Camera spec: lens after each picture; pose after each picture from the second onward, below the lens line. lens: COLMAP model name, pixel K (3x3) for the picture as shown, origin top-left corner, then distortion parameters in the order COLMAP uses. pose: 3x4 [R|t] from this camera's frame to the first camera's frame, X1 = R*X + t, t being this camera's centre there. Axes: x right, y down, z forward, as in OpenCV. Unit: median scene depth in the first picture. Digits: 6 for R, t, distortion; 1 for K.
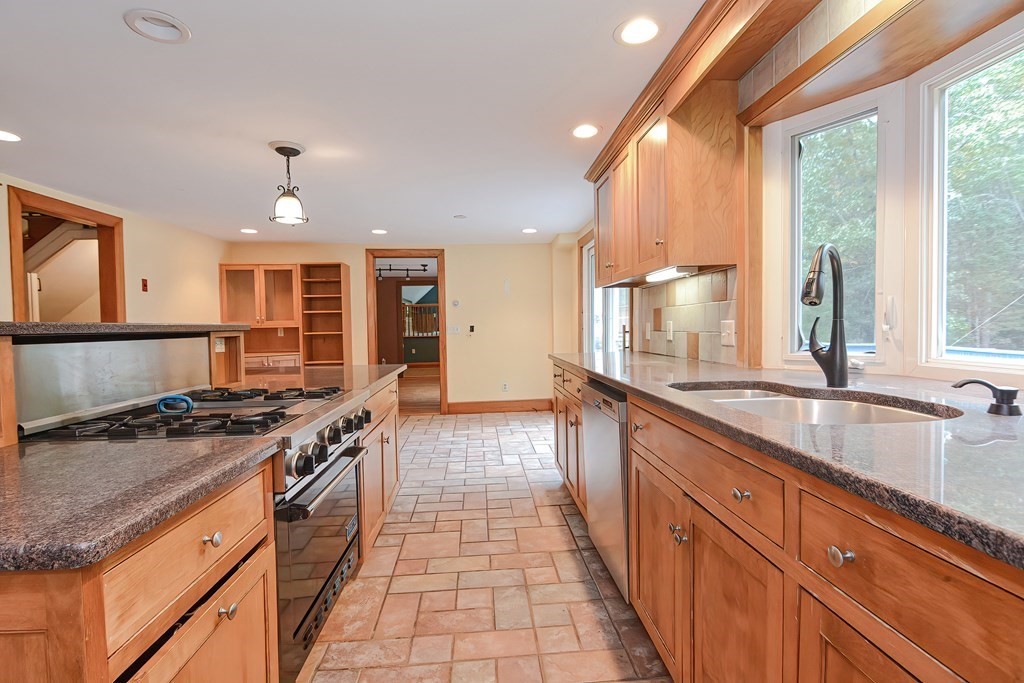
lens RADIAL K [[491.6, 0, 506.8], [0, 491.6, 342.9], [0, 0, 1]] dist [0.001536, -0.008928]
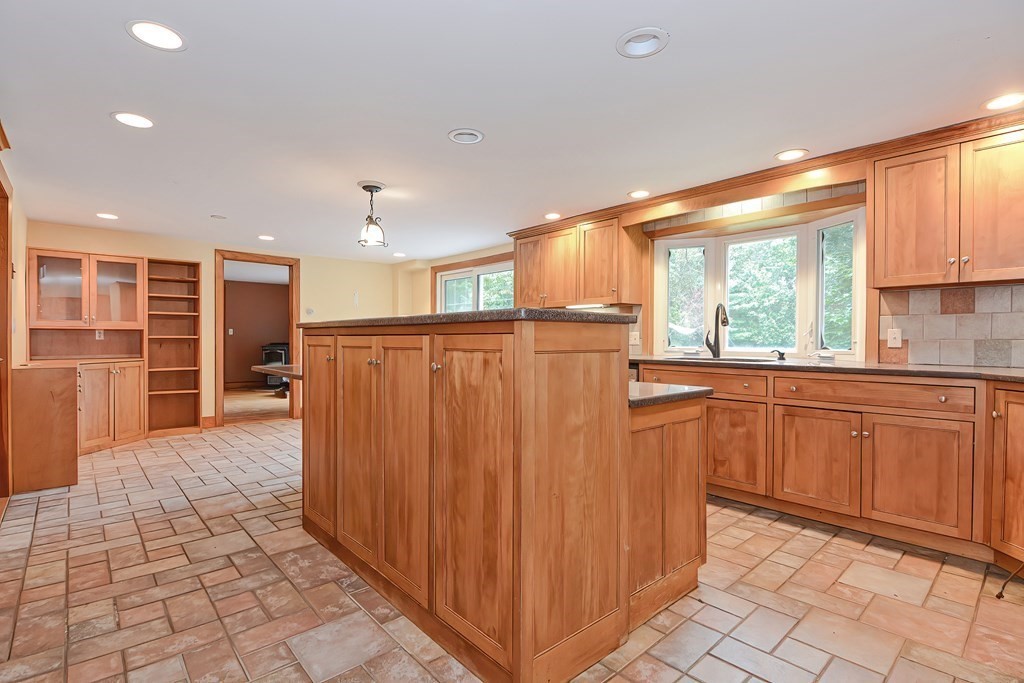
lens RADIAL K [[491.6, 0, 506.8], [0, 491.6, 342.9], [0, 0, 1]] dist [0.001536, -0.008928]
pose [[0.788467, 0.014652, 0.614903, -0.924965], [0.004363, 0.999558, -0.029411, 0.042603], [-0.615062, 0.025873, 0.788054, -0.187847]]
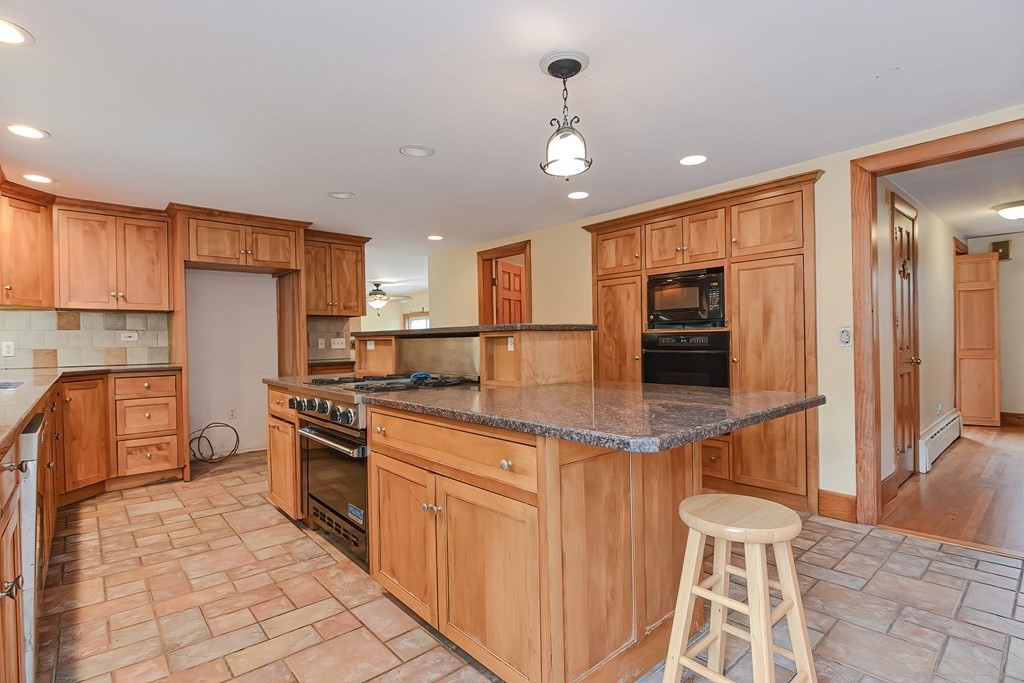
lens RADIAL K [[491.6, 0, 506.8], [0, 491.6, 342.9], [0, 0, 1]] dist [0.001536, -0.008928]
pose [[-0.793952, 0.034315, -0.607012, 0.049647], [0.009465, 0.998983, 0.044093, -0.036406], [0.607907, 0.029262, -0.793469, 1.485384]]
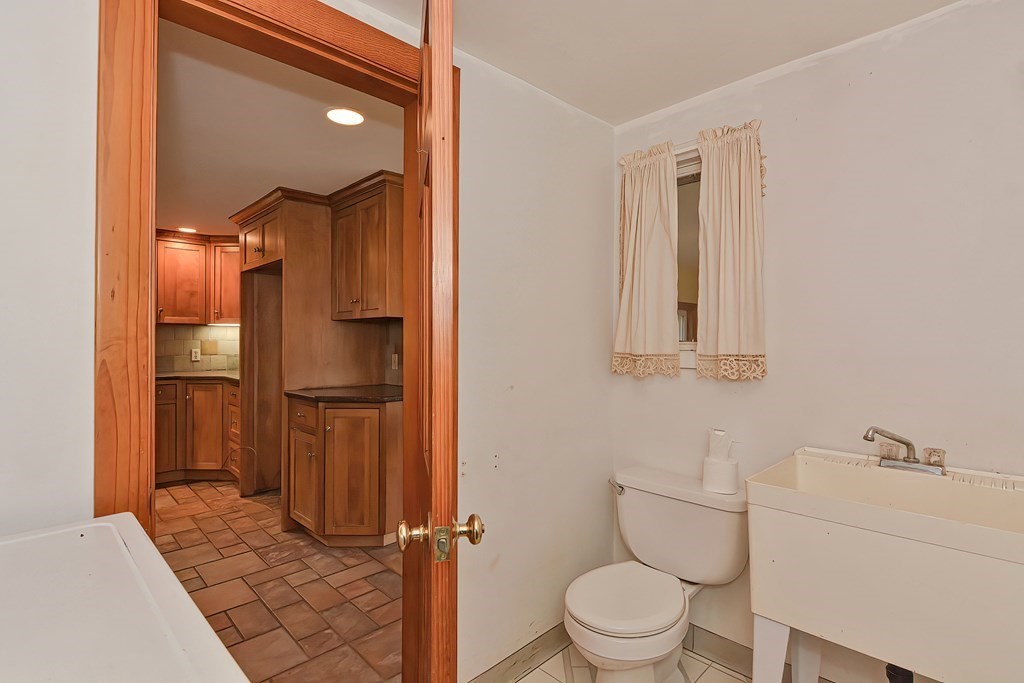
lens RADIAL K [[491.6, 0, 506.8], [0, 491.6, 342.9], [0, 0, 1]] dist [0.001536, -0.008928]
pose [[-0.649713, 0.012945, 0.760069, -1.575806], [0.035267, 0.999292, 0.013127, -0.011834], [-0.759361, 0.035334, -0.649709, 0.175279]]
